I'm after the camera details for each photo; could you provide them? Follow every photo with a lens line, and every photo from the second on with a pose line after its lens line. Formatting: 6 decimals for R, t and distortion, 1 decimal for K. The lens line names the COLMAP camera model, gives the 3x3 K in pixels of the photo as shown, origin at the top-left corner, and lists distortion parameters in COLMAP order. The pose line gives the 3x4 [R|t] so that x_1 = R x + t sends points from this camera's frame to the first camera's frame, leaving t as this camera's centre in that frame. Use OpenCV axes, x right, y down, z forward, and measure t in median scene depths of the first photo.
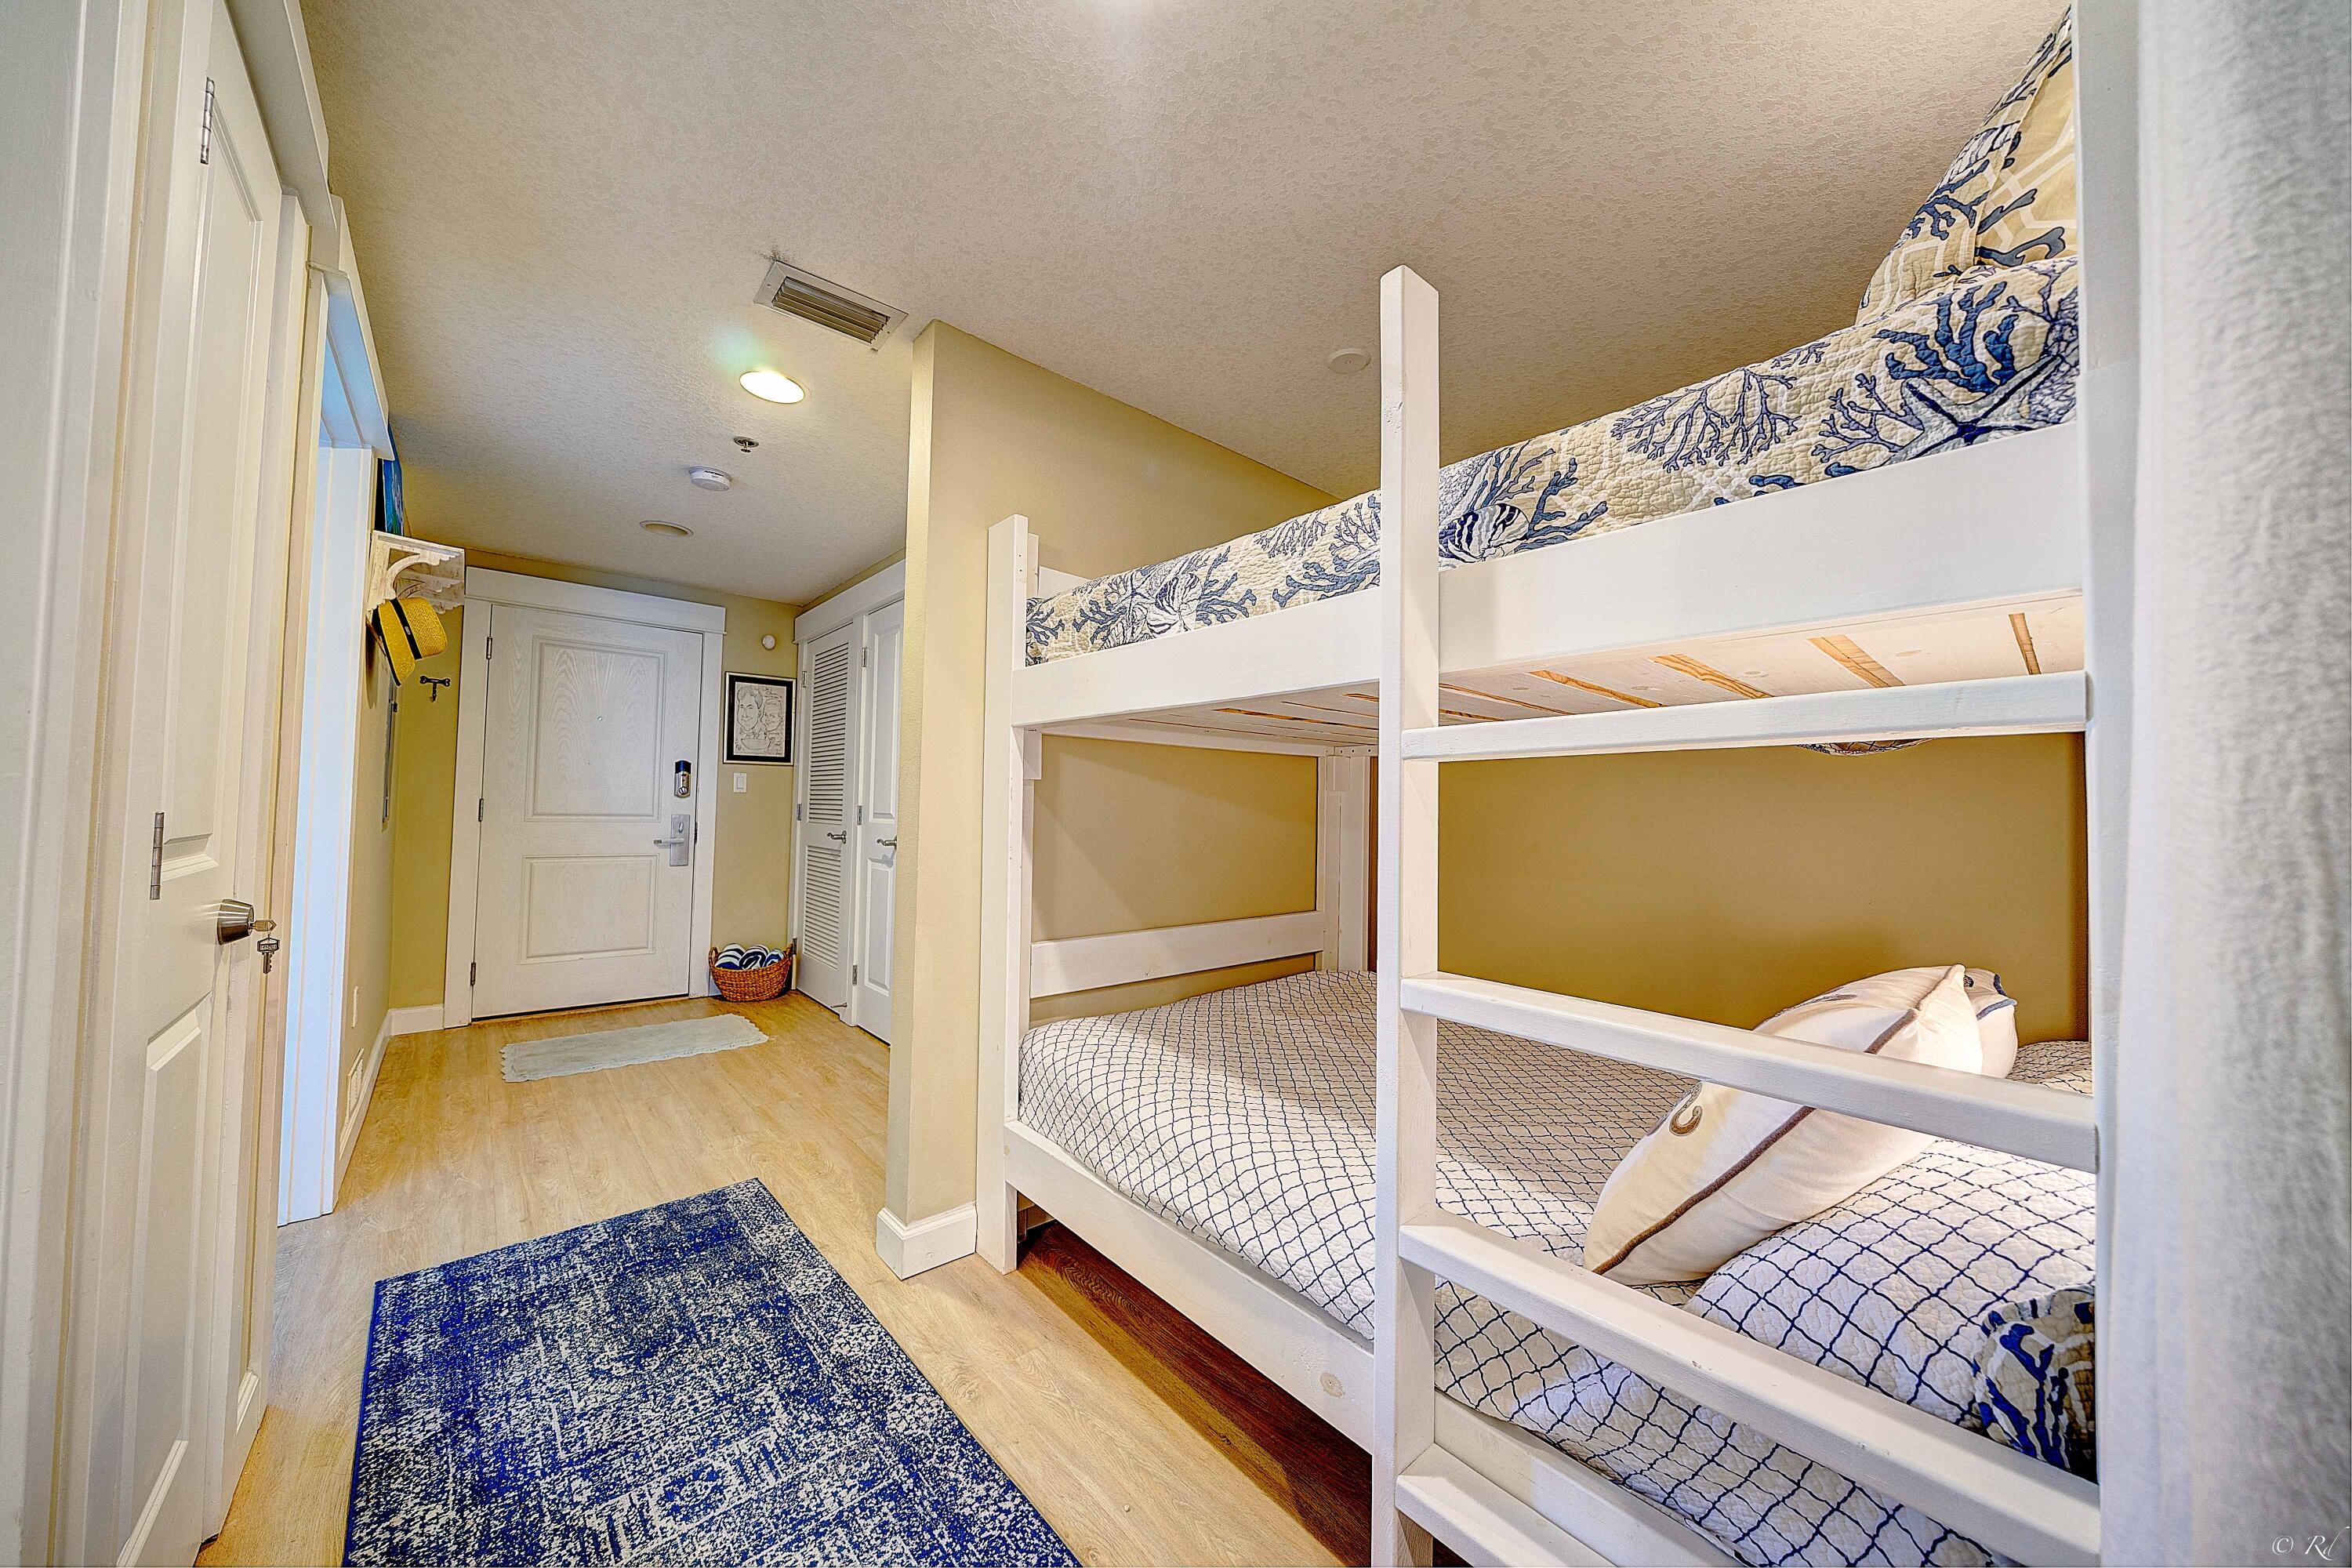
lens RADIAL K [[801.3, 0, 1180.5], [0, 801.3, 783.2], [0, 0, 1]] dist [-0.007635, 0.000541]
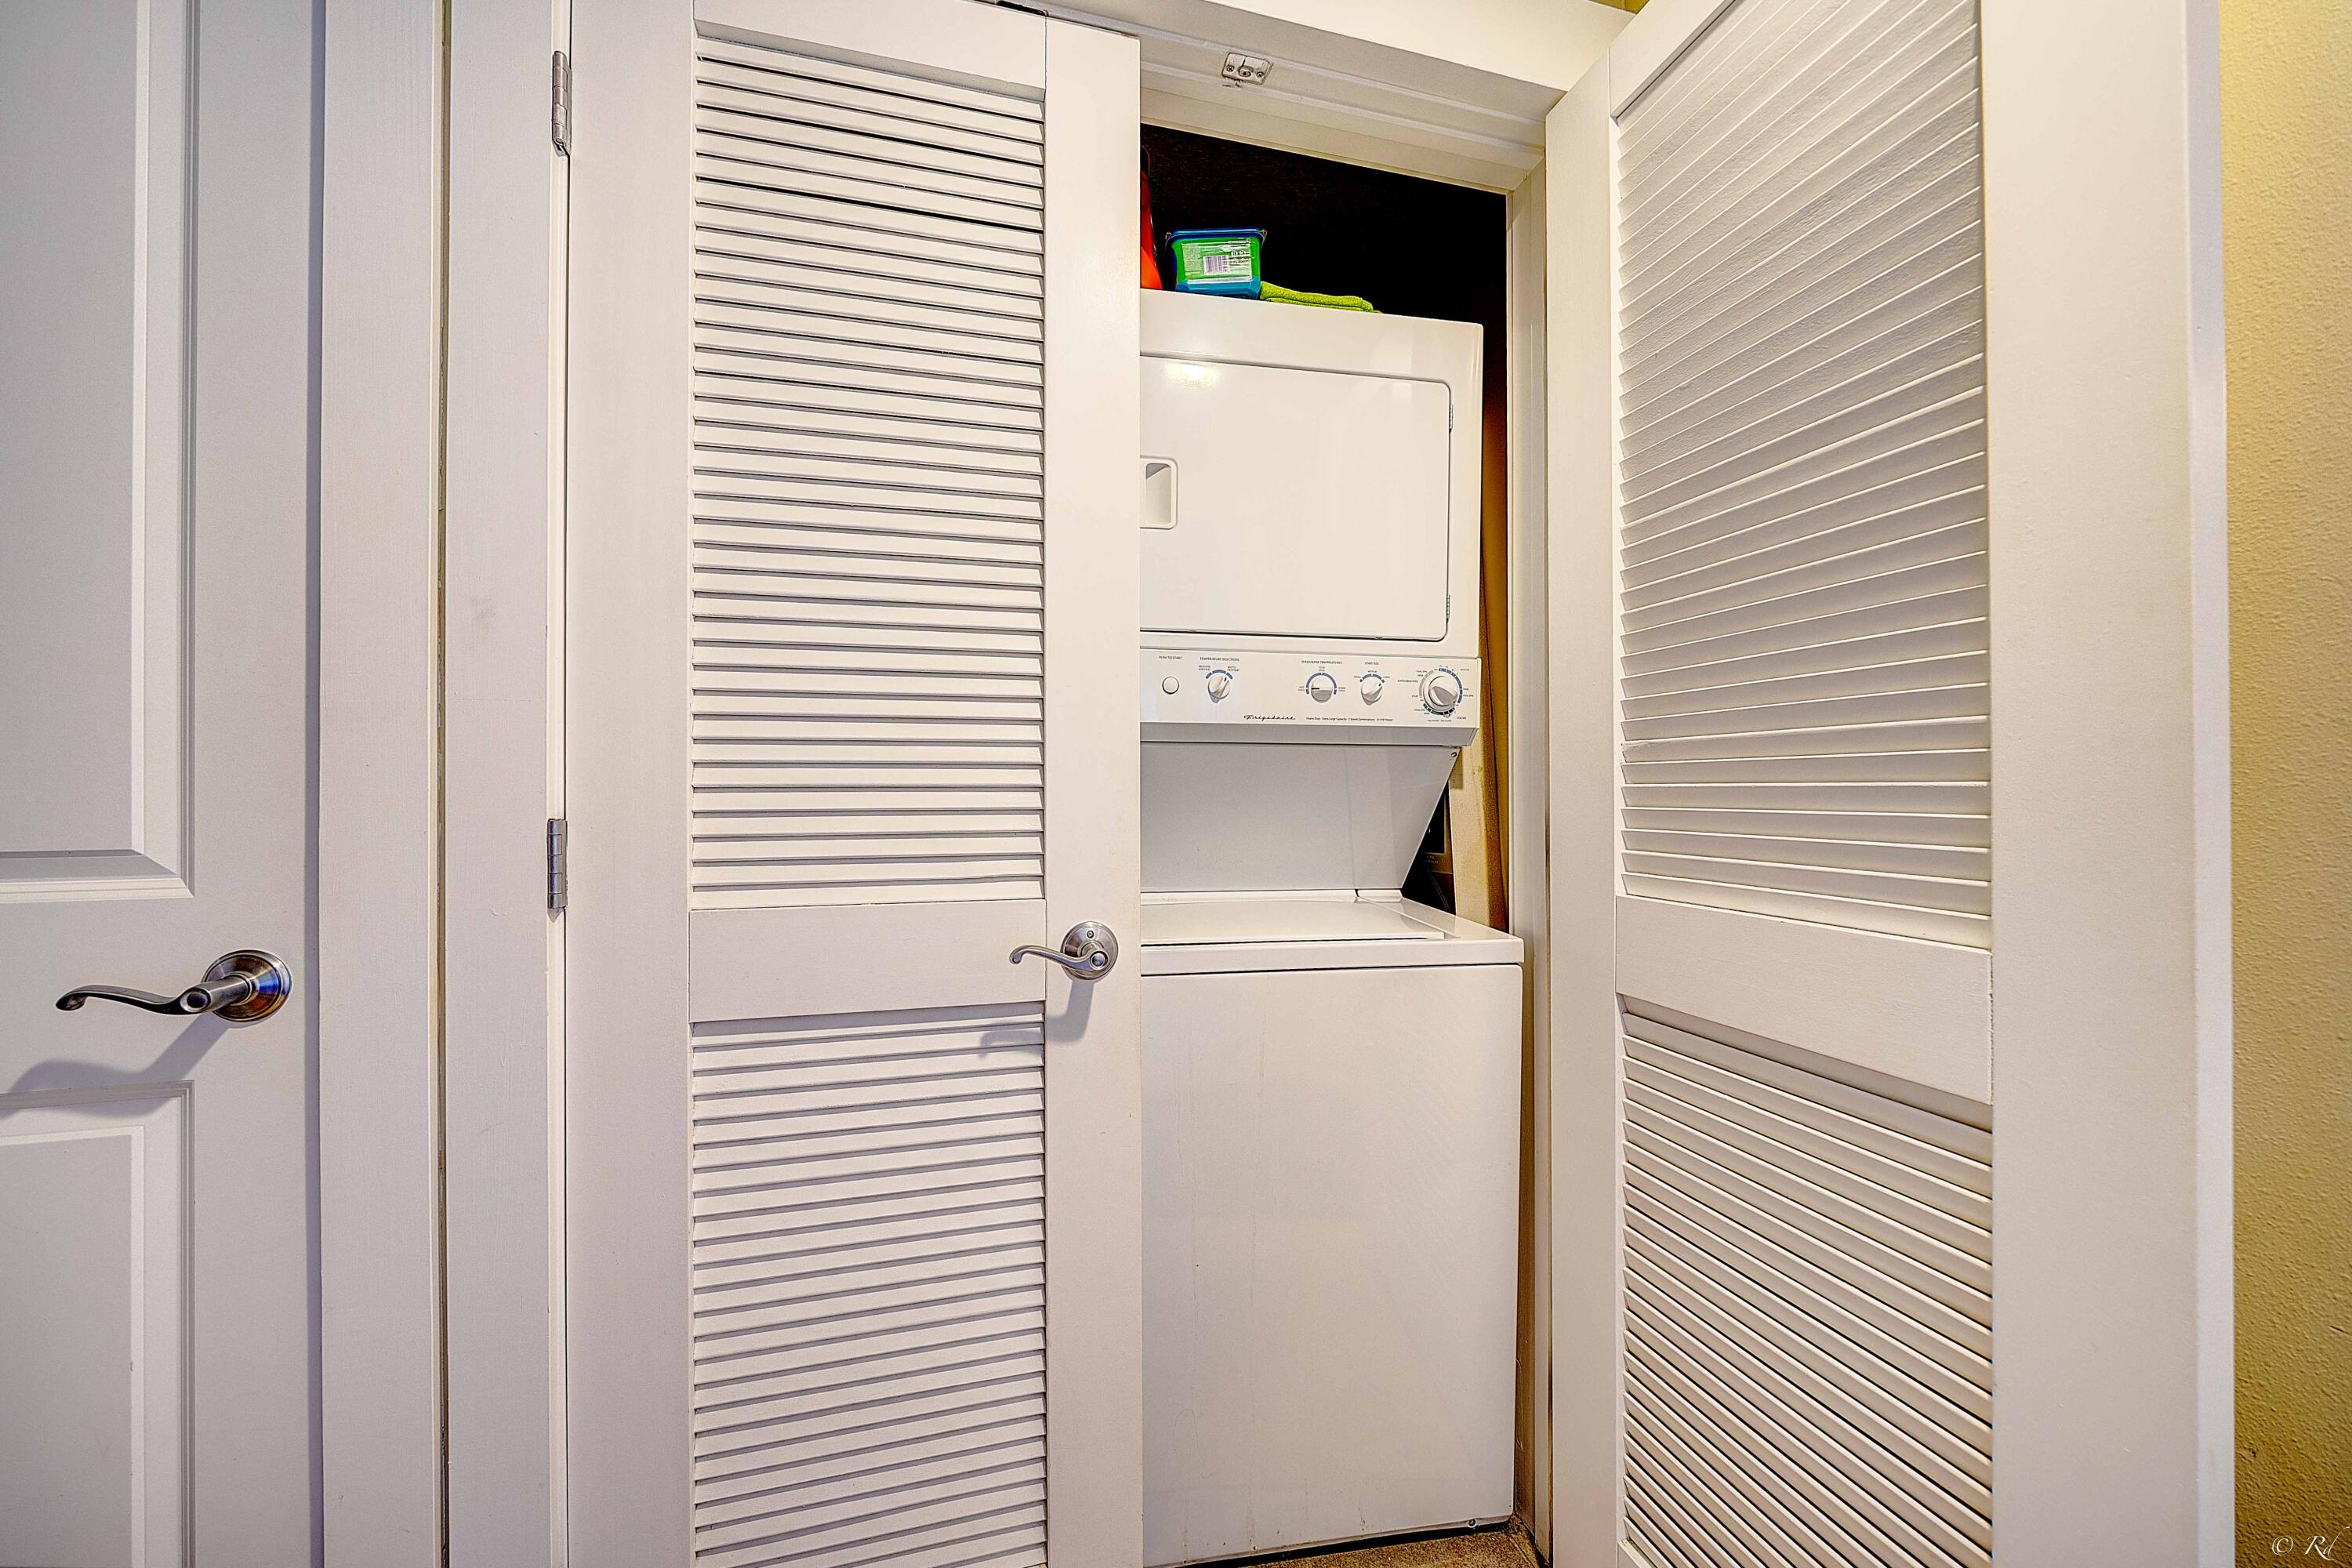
lens RADIAL K [[801.3, 0, 1166.2], [0, 801.3, 781.2], [0, 0, 1]] dist [-0.007635, 0.000541]
pose [[0.461958, -0.014521, 0.886783, -0.523052], [-0.016283, 0.999559, 0.024850, 0.014763], [-0.886752, -0.025919, 0.461517, 0.848307]]
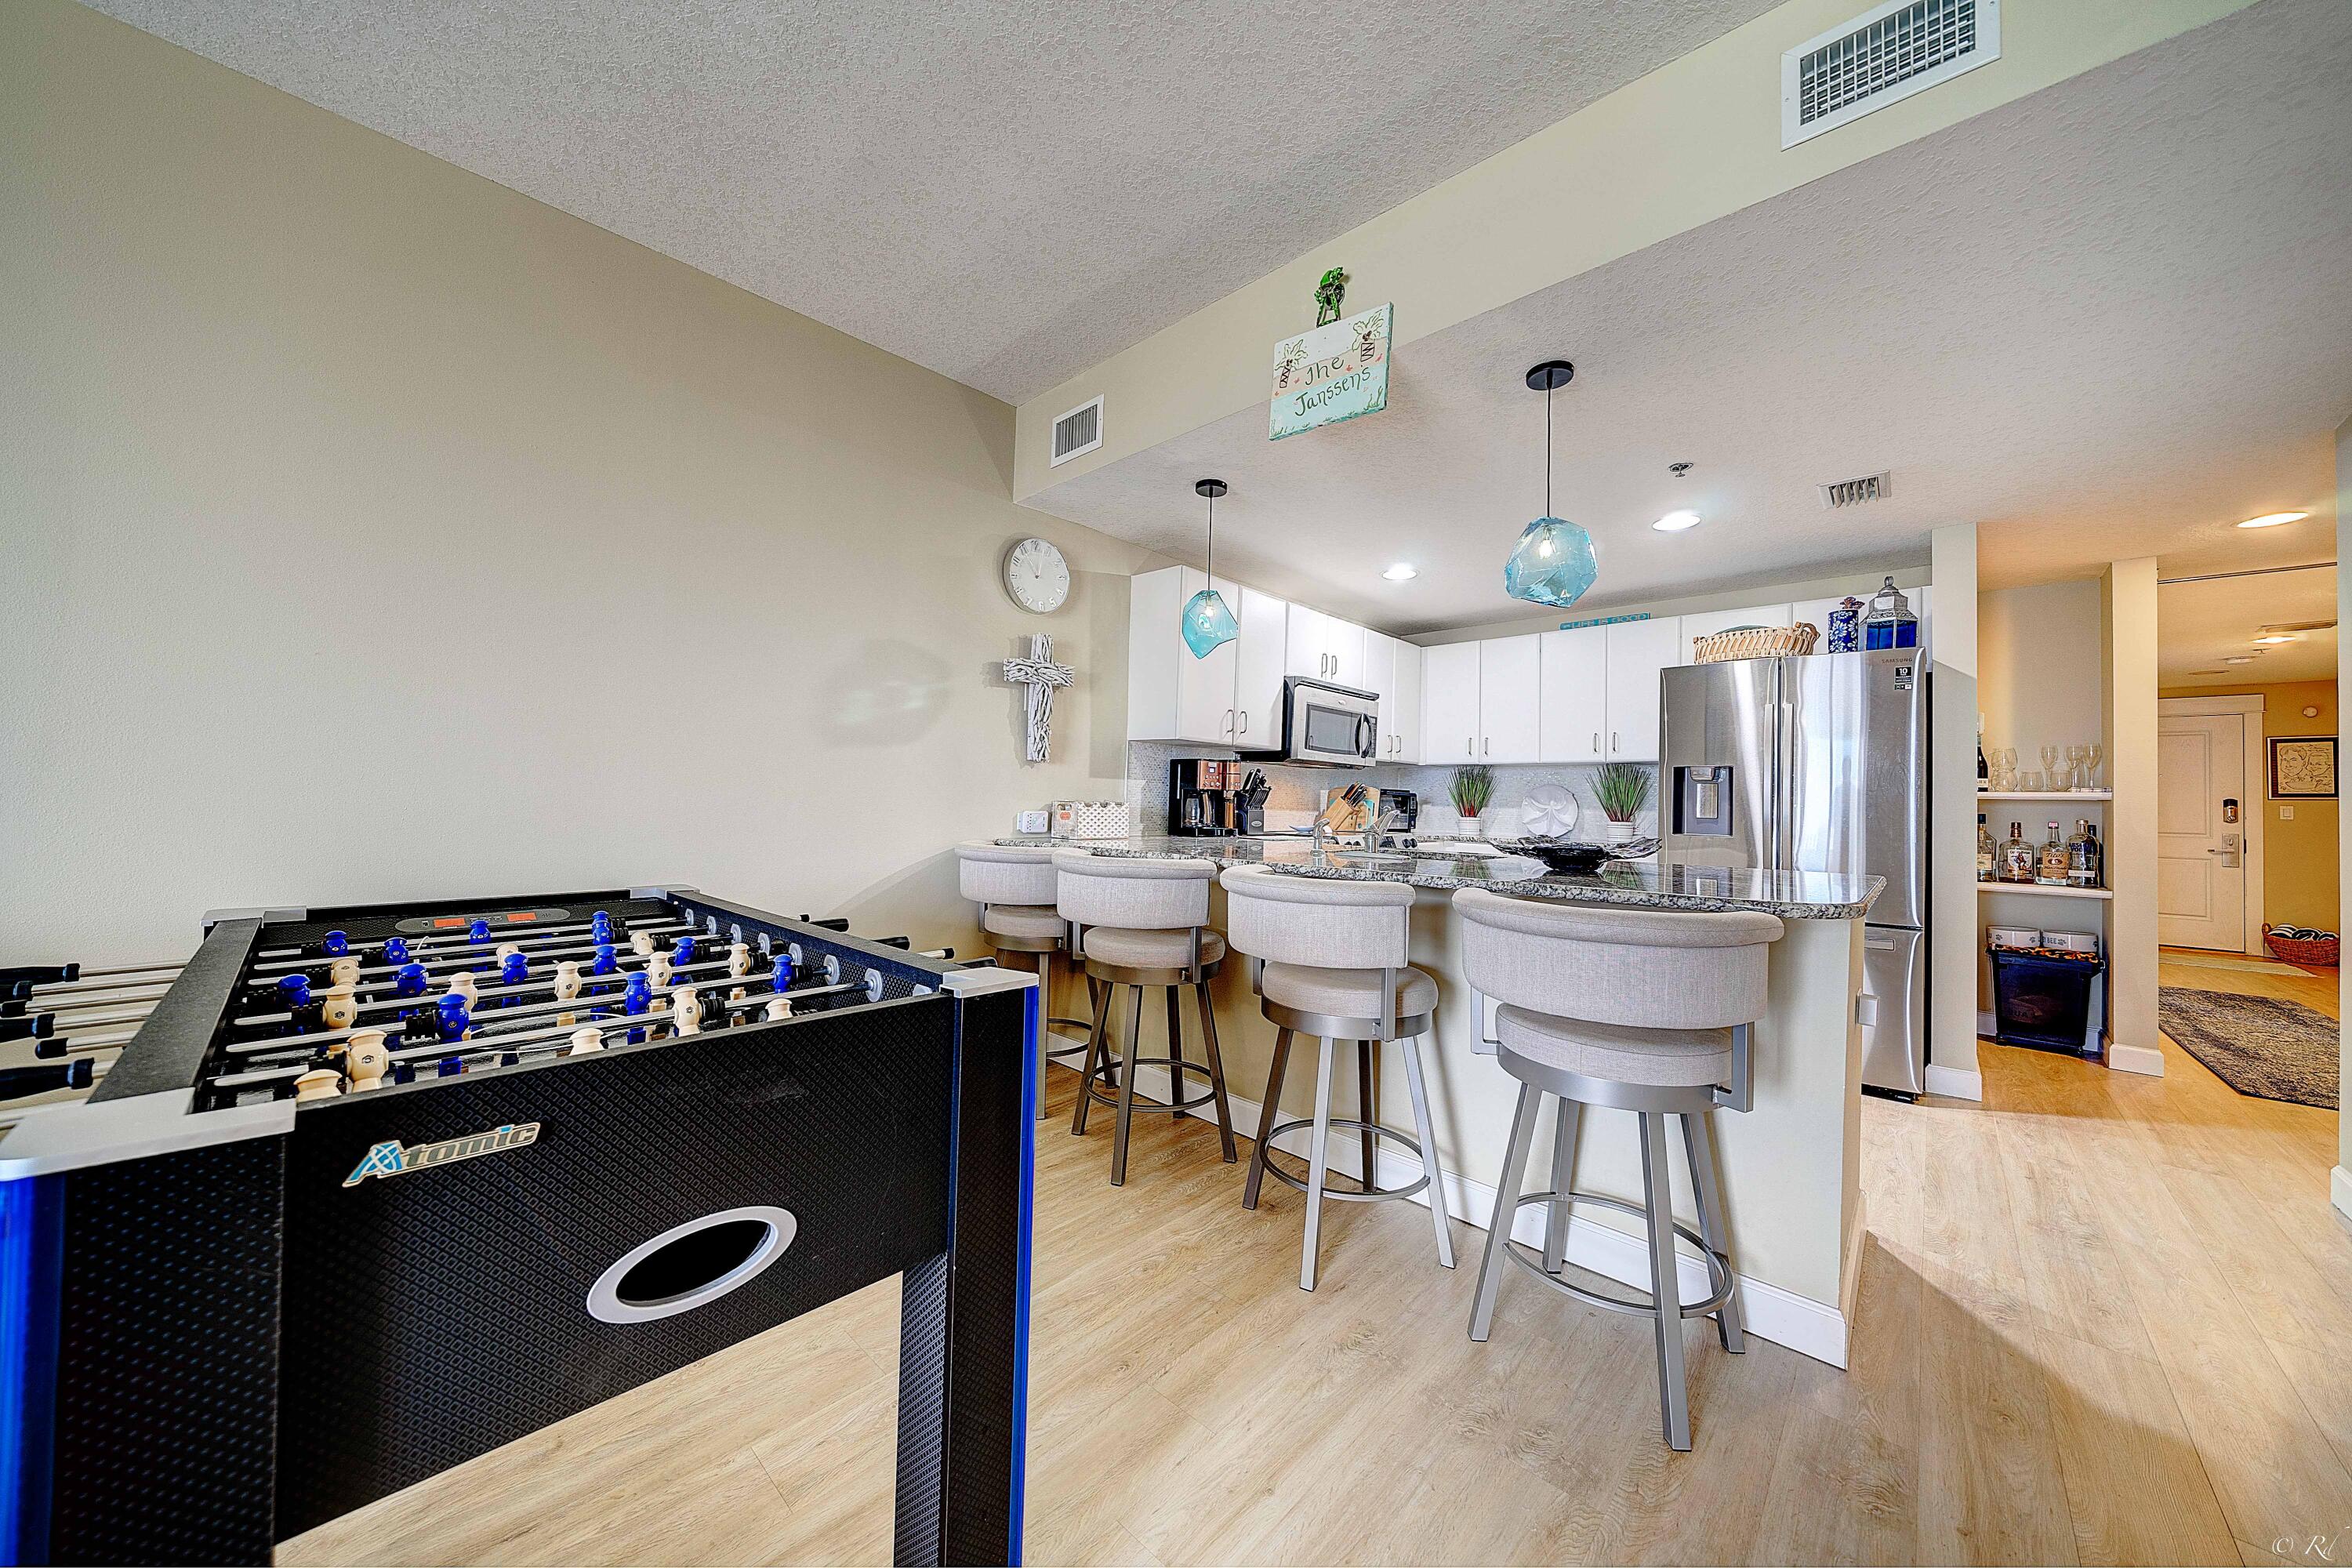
lens RADIAL K [[801.3, 0, 1170.5], [0, 801.3, 785.6], [0, 0, 1]] dist [-0.007635, 0.000541]
pose [[0.080559, -0.037470, -0.996045, 1.096960], [0.014196, 0.999235, -0.036442, -0.040405], [0.996649, -0.011204, 0.081029, -1.733071]]
